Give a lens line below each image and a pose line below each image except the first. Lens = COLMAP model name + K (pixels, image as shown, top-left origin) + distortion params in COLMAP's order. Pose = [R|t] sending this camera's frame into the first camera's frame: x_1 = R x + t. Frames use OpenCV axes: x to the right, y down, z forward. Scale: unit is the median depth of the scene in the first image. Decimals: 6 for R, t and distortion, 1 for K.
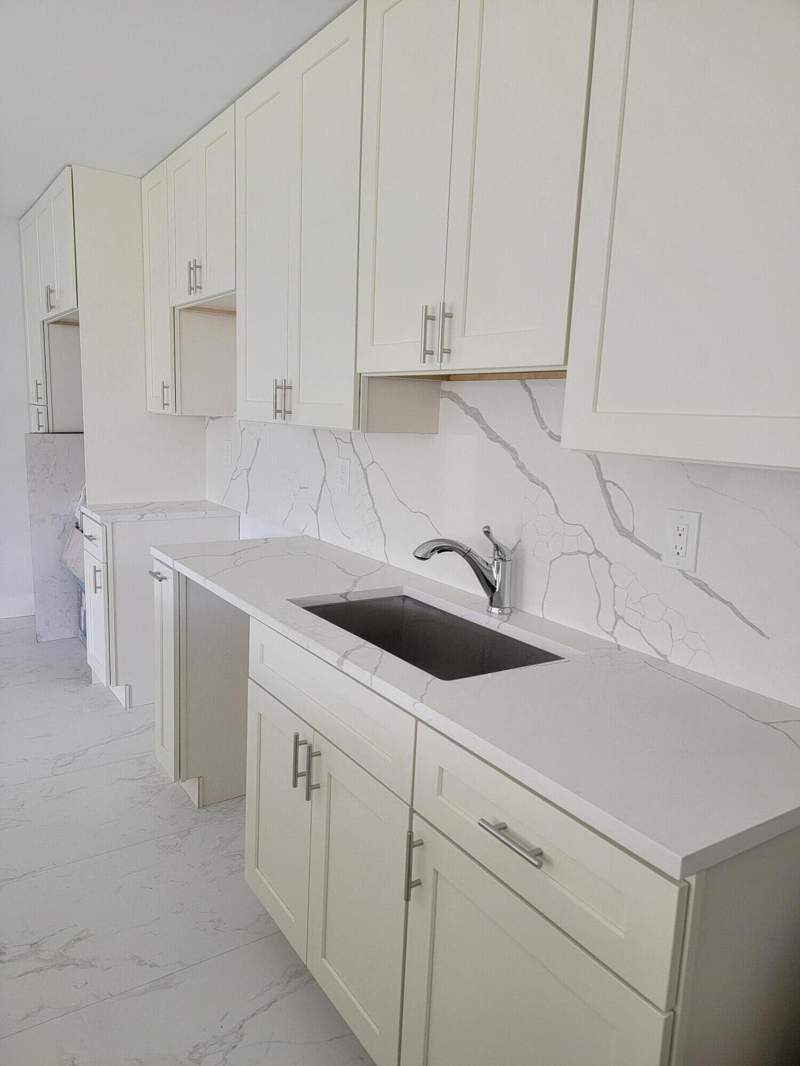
lens RADIAL K [[741.6, 0, 382.0], [0, 741.6, 533.2], [0, 0, 1]] dist [0.084917, -0.061980]
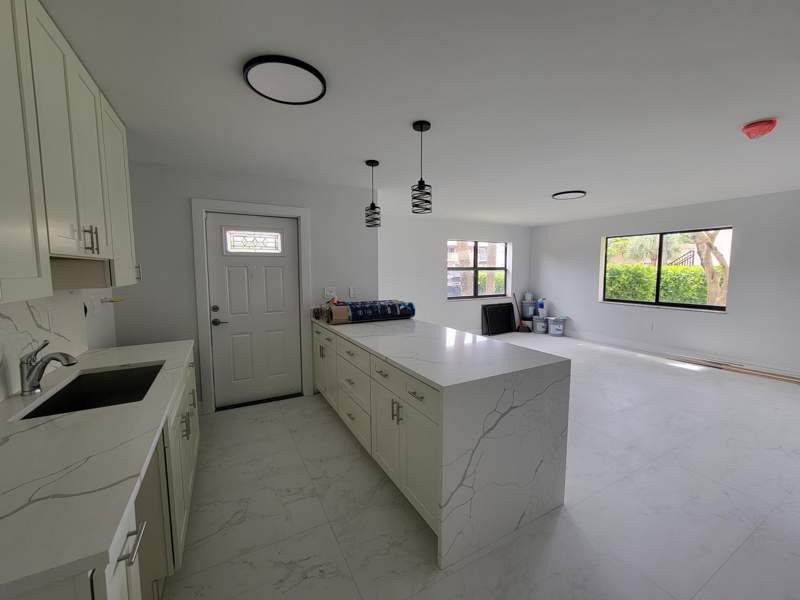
lens RADIAL K [[325.5, 0, 400.0], [0, 325.5, 300.0], [0, 0, 1]] dist [-0.000655, 0.000132]
pose [[-0.997095, -0.044775, 0.061625, -0.667124], [-0.027222, 0.965032, 0.260715, -0.293388], [-0.071144, 0.258280, -0.963447, 1.485658]]
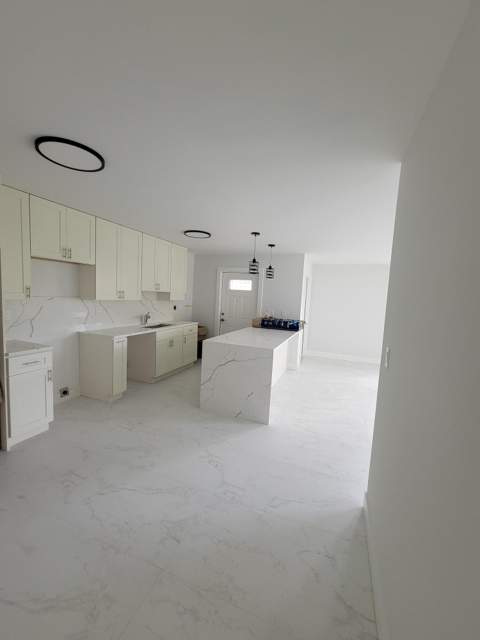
lens RADIAL K [[260.4, 0, 240.0], [0, 260.4, 320.0], [0, 0, 1]] dist [-0.000655, 0.000132]
pose [[-0.587073, -0.145585, 0.796335, -2.114321], [0.061955, 0.972731, 0.223508, -0.388664], [-0.807160, 0.180553, -0.562045, 1.524367]]
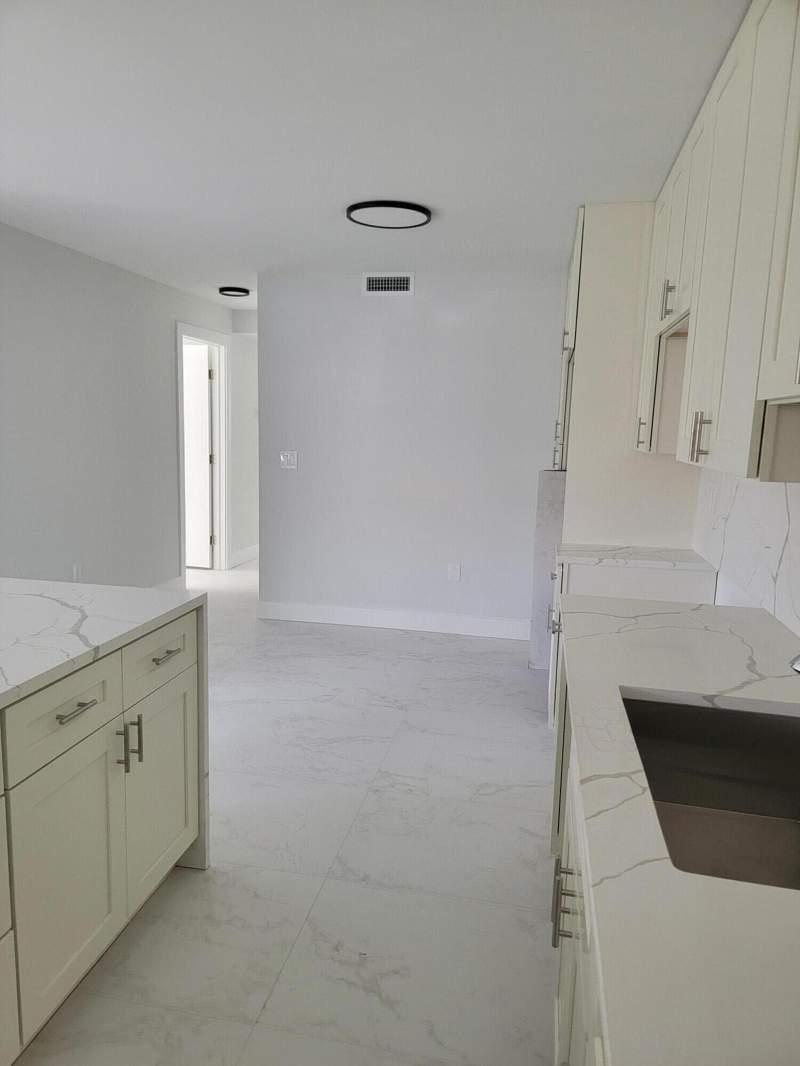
lens RADIAL K [[741.6, 0, 382.0], [0, 741.6, 533.2], [0, 0, 1]] dist [0.084917, -0.061980]
pose [[0.705280, 0.083720, -0.703968, 0.235168], [-0.115690, 0.993283, 0.002221, -0.043861], [0.699425, 0.079876, 0.710228, 0.218957]]
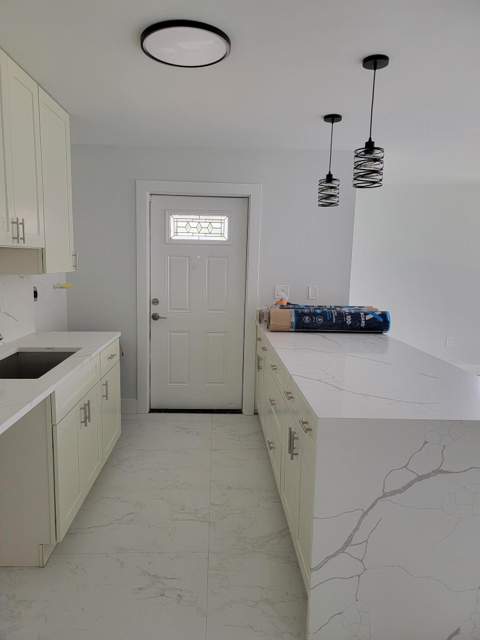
lens RADIAL K [[445.2, 0, 229.2], [0, 445.2, 320.1], [0, 0, 1]] dist [0.084917, -0.061980]
pose [[-0.856891, -0.130024, 0.498830, -0.960176], [0.029323, 0.953806, 0.298989, -0.322557], [-0.514663, 0.270828, -0.813495, 1.504376]]
